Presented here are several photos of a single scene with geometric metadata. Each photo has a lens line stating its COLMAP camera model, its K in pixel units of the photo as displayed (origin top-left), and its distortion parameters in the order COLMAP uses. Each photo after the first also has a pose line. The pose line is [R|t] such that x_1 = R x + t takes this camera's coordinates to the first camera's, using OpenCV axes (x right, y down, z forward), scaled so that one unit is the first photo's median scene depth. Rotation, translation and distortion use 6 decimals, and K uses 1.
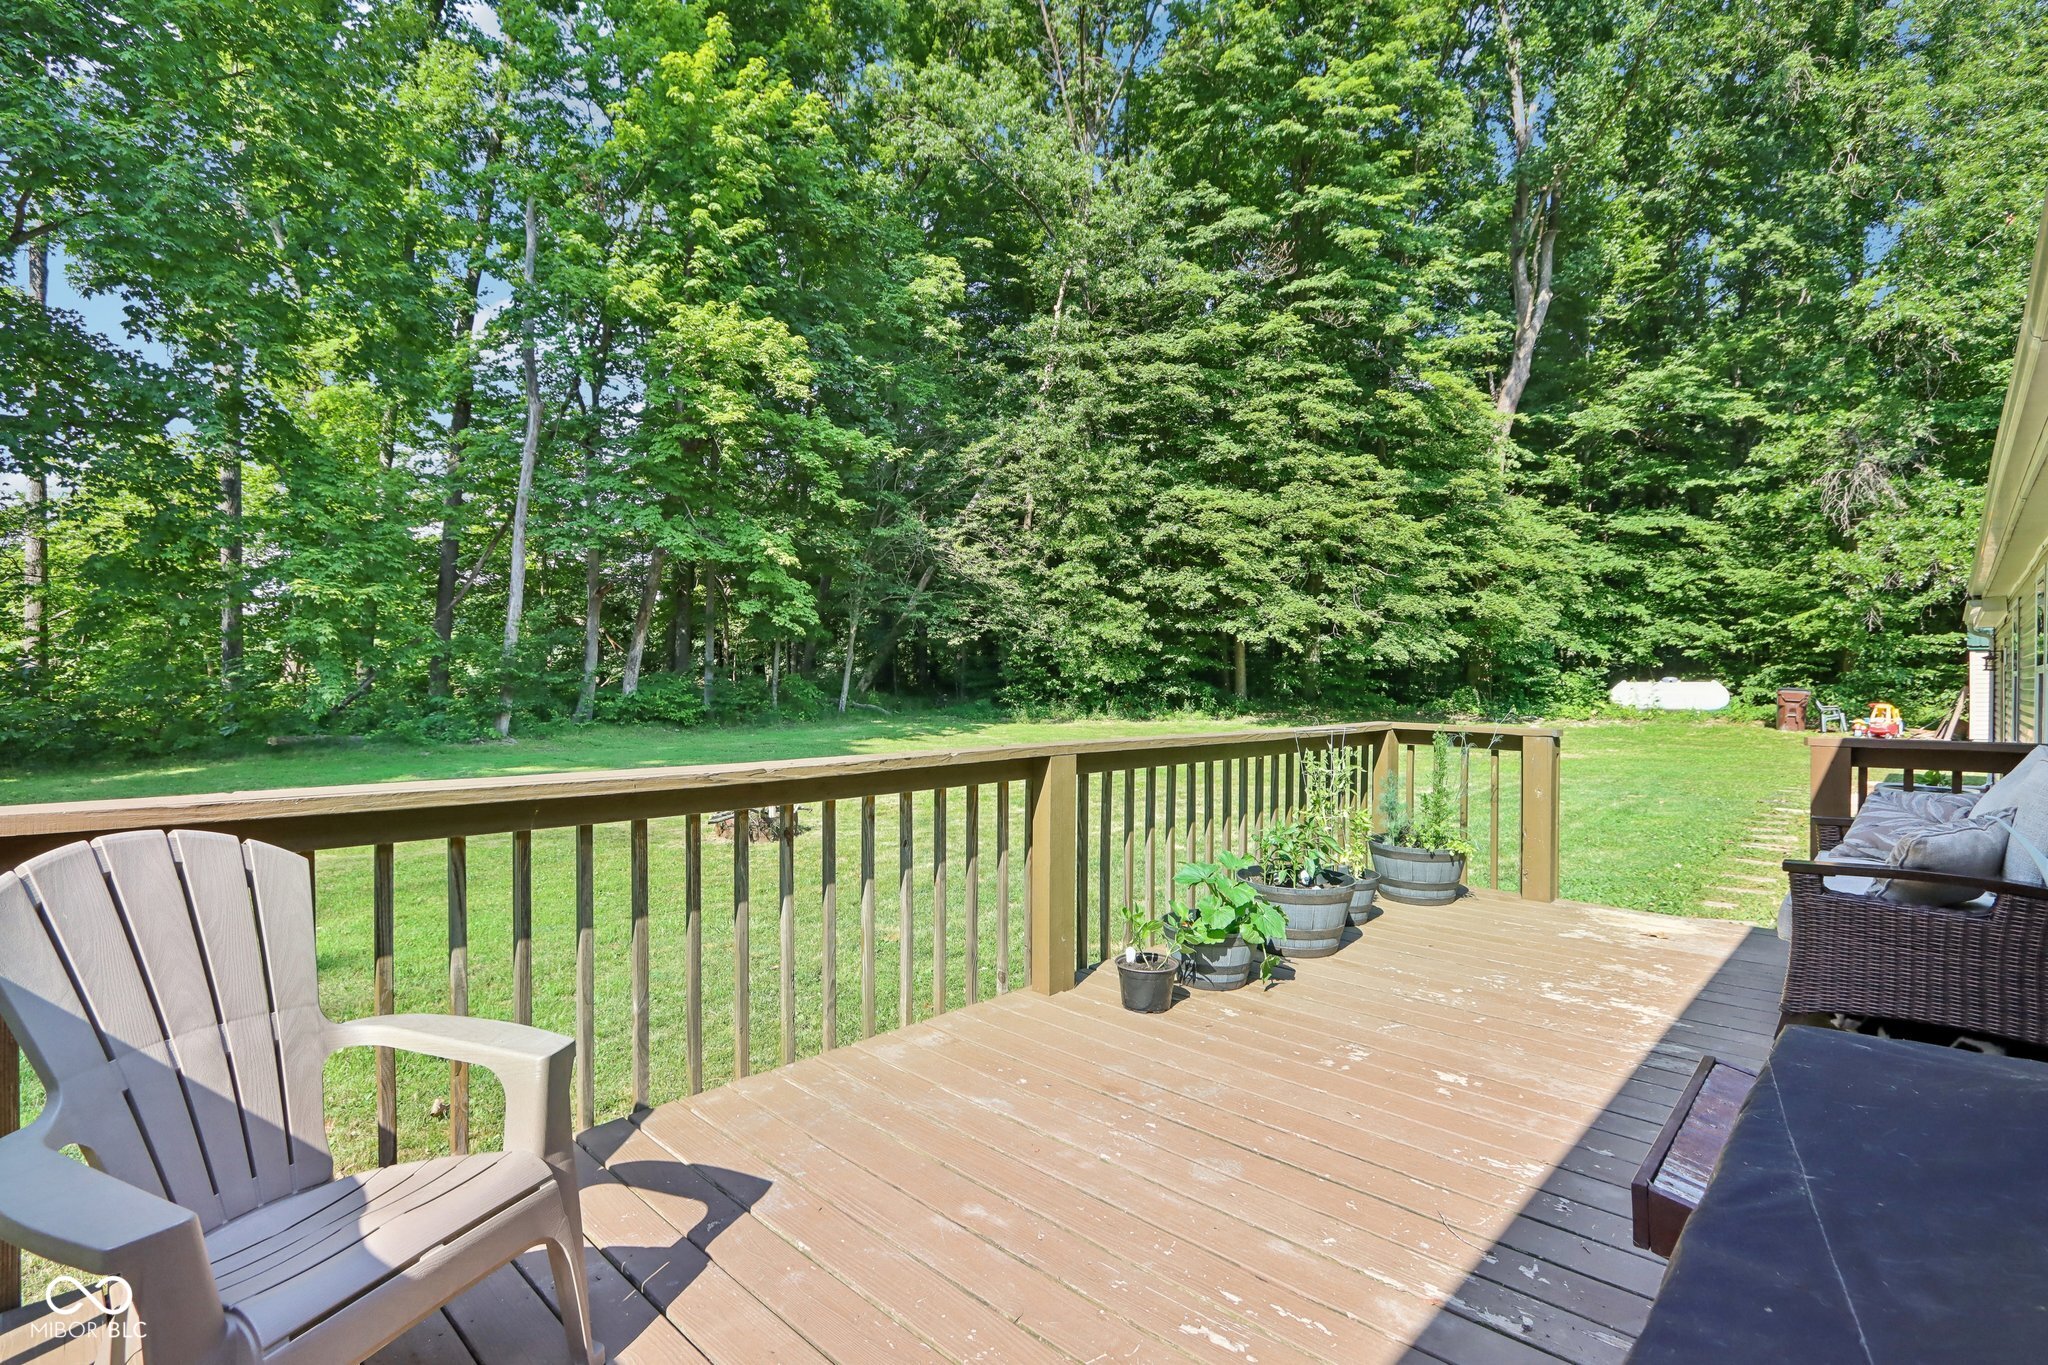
lens RADIAL K [[977.2, 0, 1024.1], [0, 977.2, 673.8], [0, 0, 1]] dist [-0.011597, 0.003173]
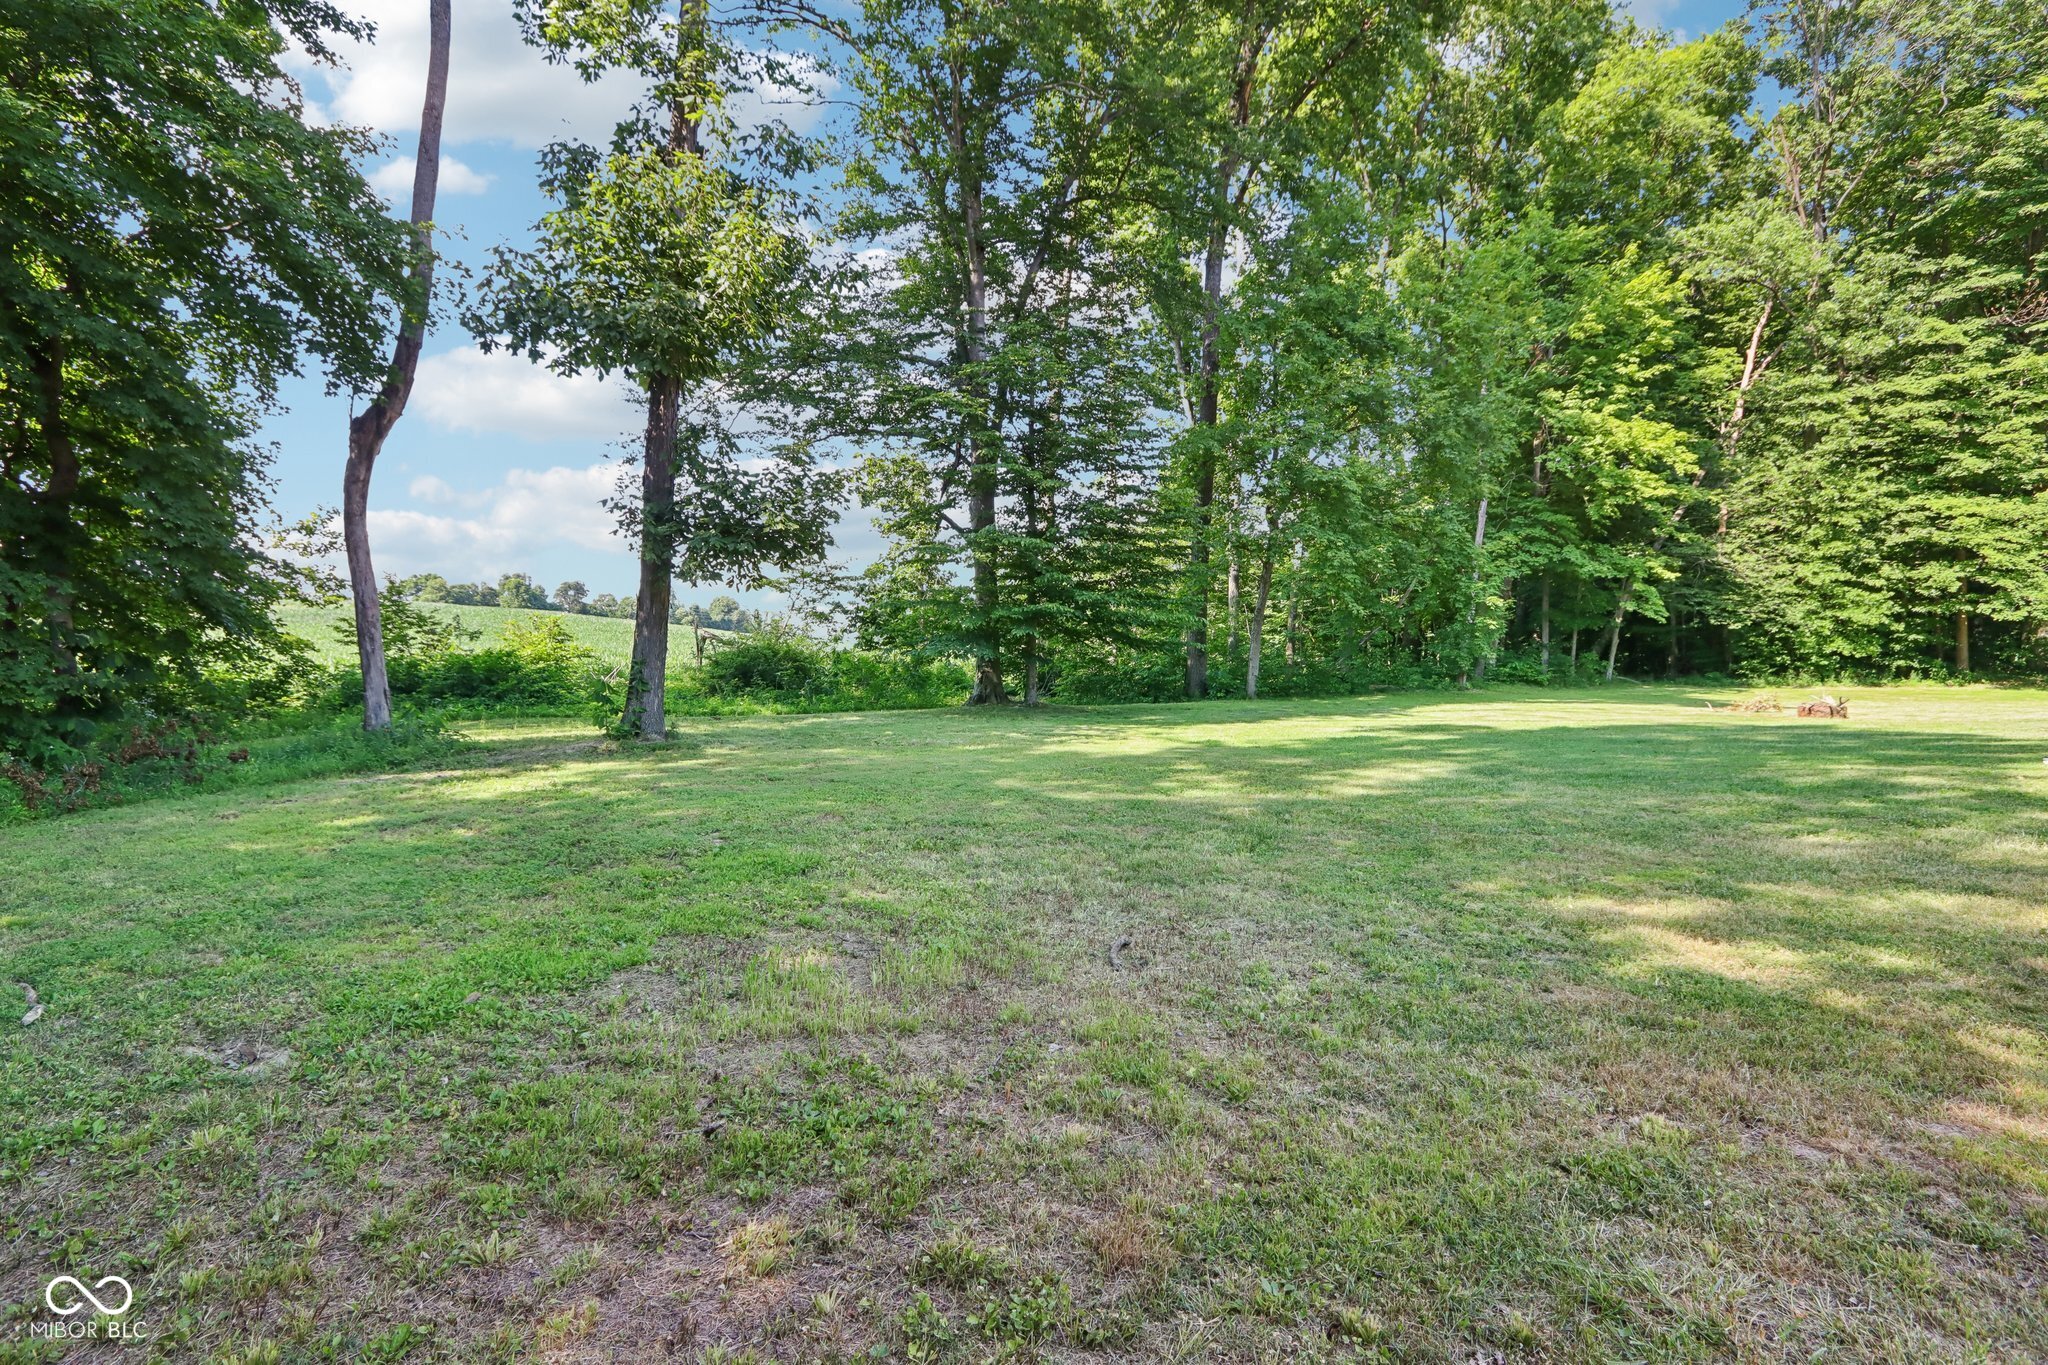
lens RADIAL K [[977.2, 0, 1024.9], [0, 977.2, 680.9], [0, 0, 1]] dist [-0.011597, 0.003173]
pose [[0.916329, -0.008405, -0.400339, -0.406458], [0.009954, 0.999949, 0.001790, 0.029236], [0.400304, -0.005625, 0.916365, -0.610822]]
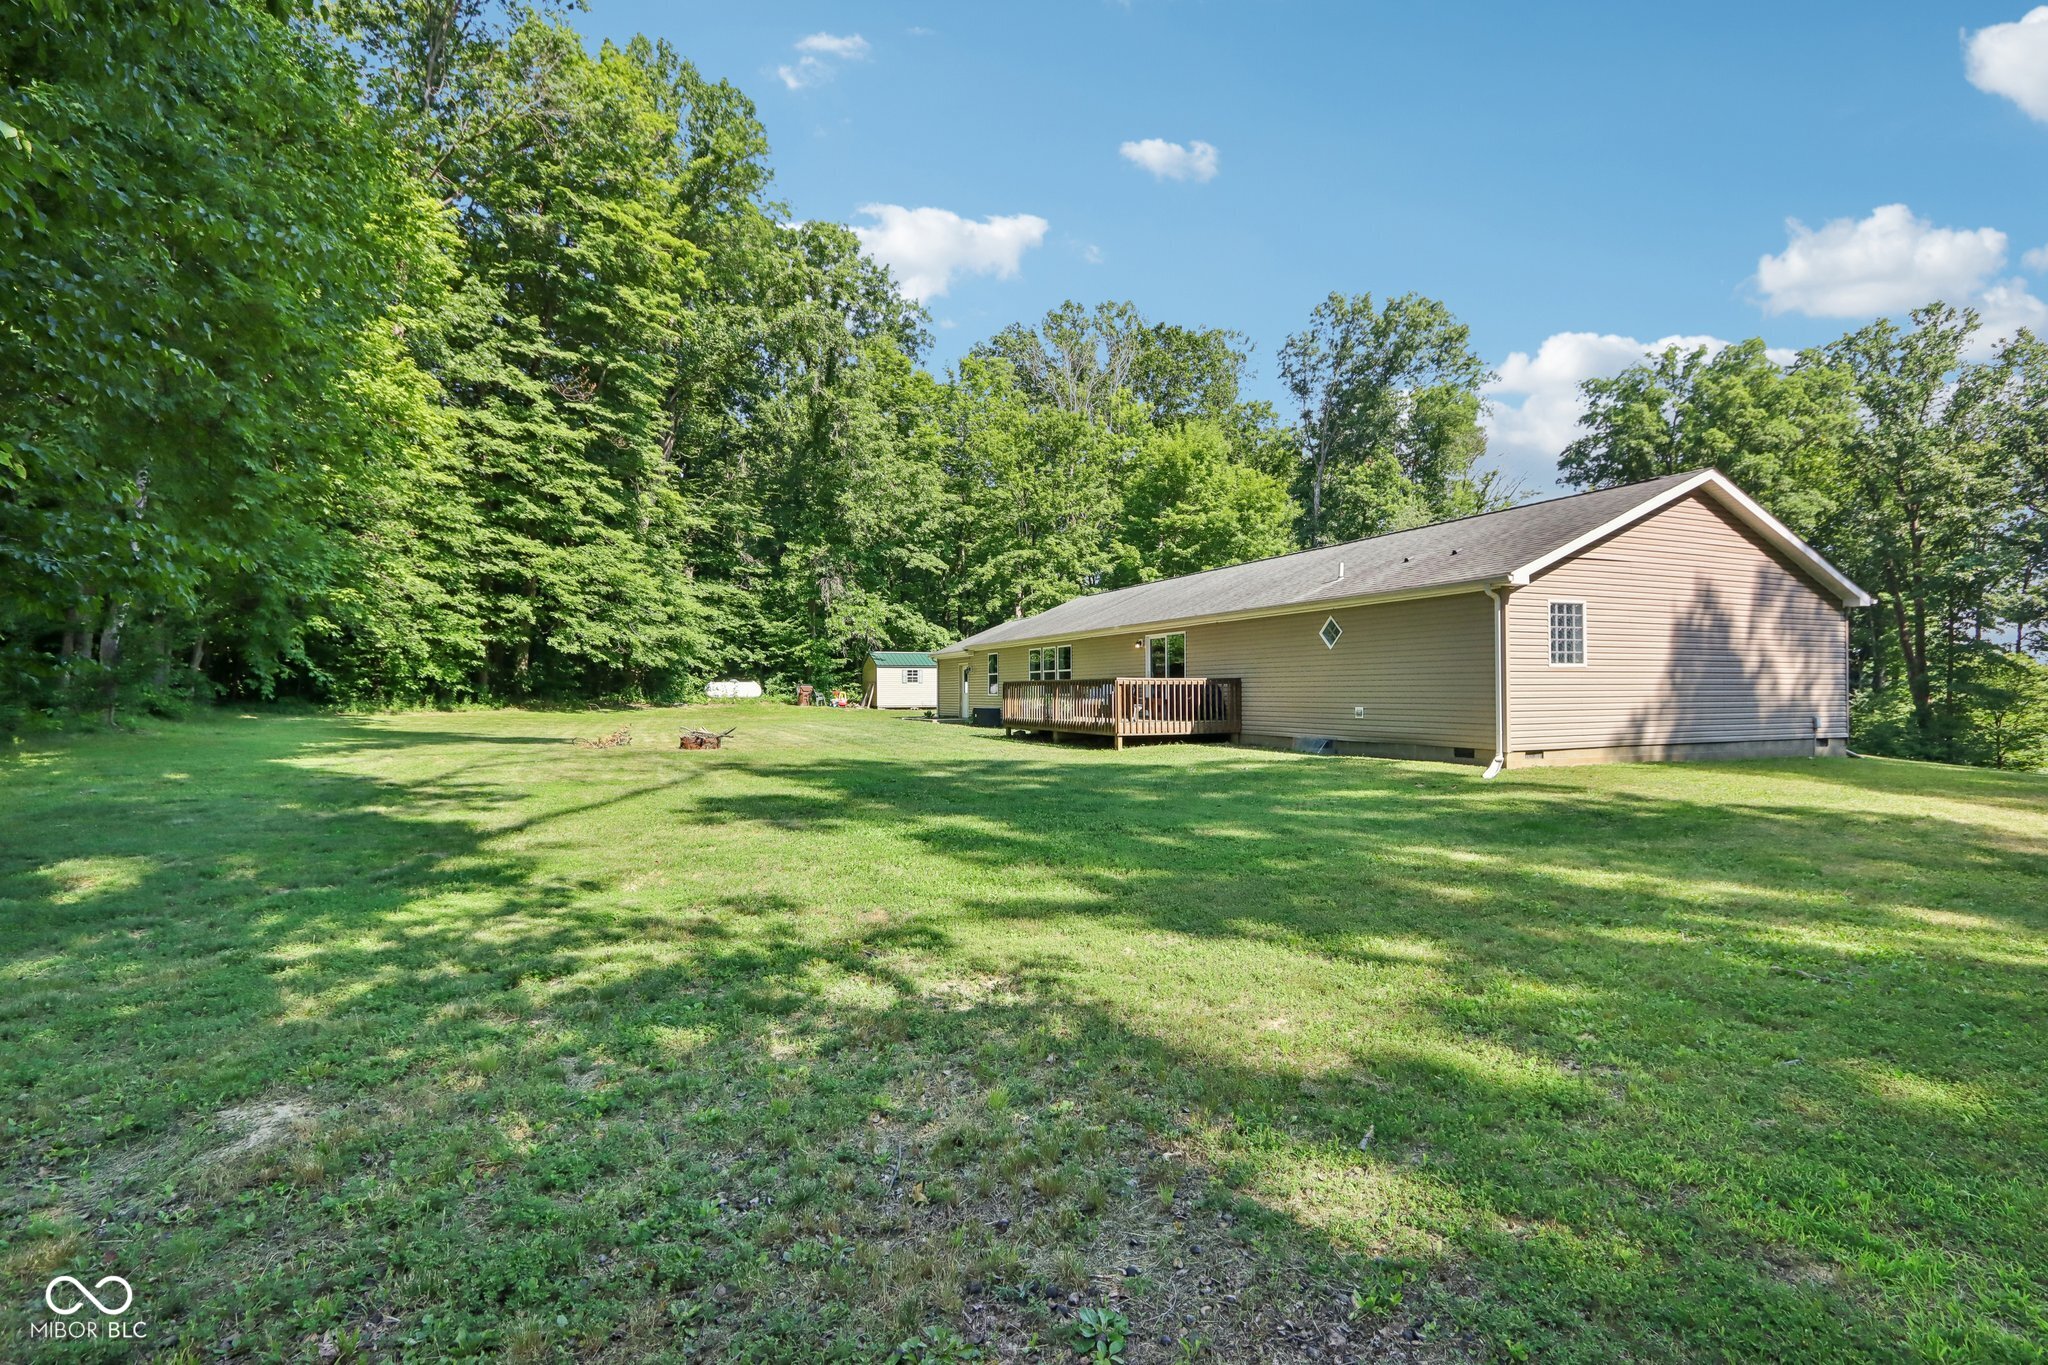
lens RADIAL K [[977.2, 0, 1022.7], [0, 977.2, 688.7], [0, 0, 1]] dist [-0.011597, 0.003173]
pose [[0.390667, -0.002924, 0.920528, -0.792396], [-0.000434, 0.999994, 0.003360, 0.014969], [-0.920532, -0.001712, 0.390663, -0.166810]]
